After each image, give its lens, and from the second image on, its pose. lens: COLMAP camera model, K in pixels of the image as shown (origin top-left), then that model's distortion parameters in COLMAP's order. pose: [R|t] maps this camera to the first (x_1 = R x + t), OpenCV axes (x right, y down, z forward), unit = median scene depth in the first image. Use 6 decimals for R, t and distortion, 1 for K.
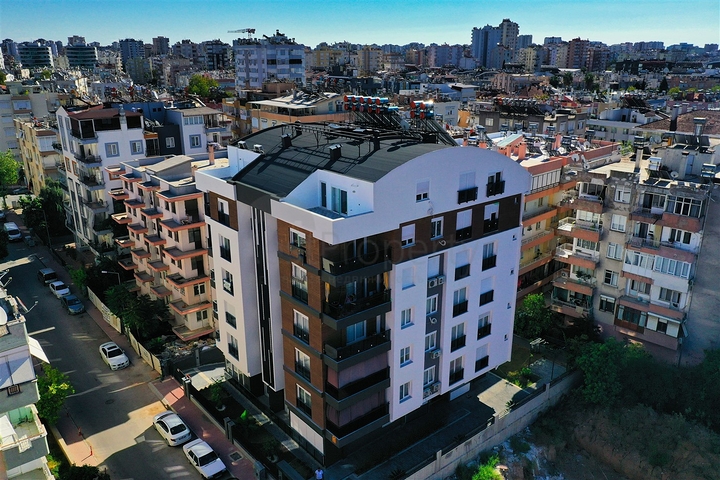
lens RADIAL K [[571.1, 0, 359.4], [0, 571.1, 241.0], [0, 0, 1]] dist [-0.005120, 0.000969]
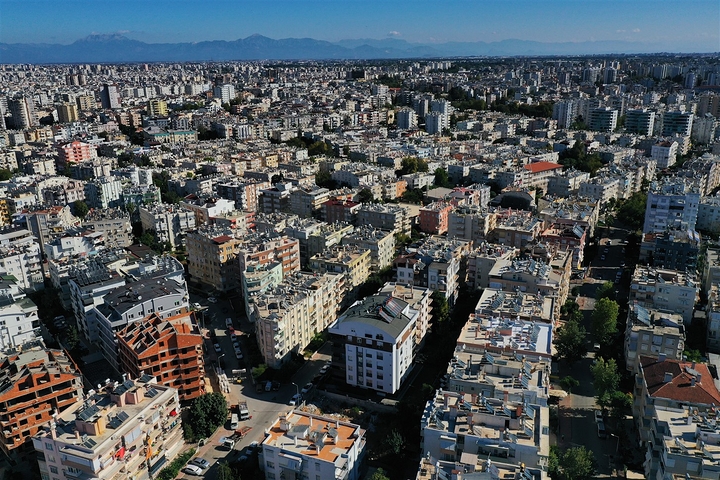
lens RADIAL K [[571.1, 0, 360.5], [0, 571.1, 240.3], [0, 0, 1]] dist [-0.005120, 0.000969]
pose [[0.477582, 0.262010, -0.838610, 3.118141], [-0.272421, 0.951616, 0.142175, -1.187644], [0.835286, 0.160555, 0.525851, -1.105232]]
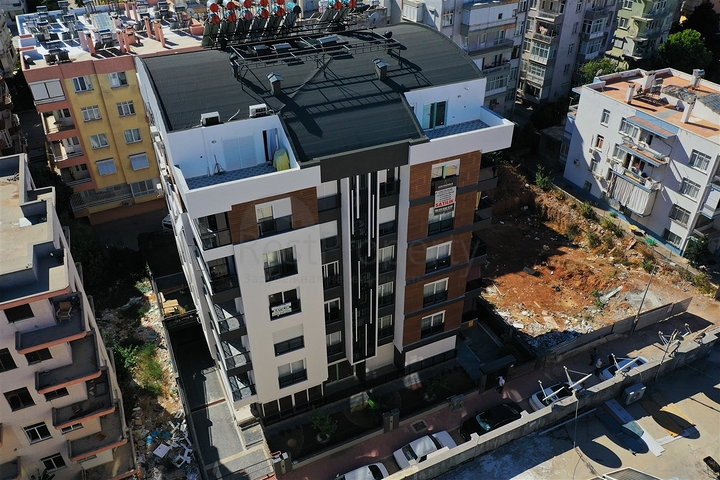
lens RADIAL K [[571.1, 0, 357.5], [0, 571.1, 241.6], [0, 0, 1]] dist [-0.005120, 0.000969]
pose [[0.263924, -0.547124, 0.794355, -0.750522], [0.315149, 0.827270, 0.465087, -0.304623], [-0.911606, 0.127592, 0.390762, 0.641460]]
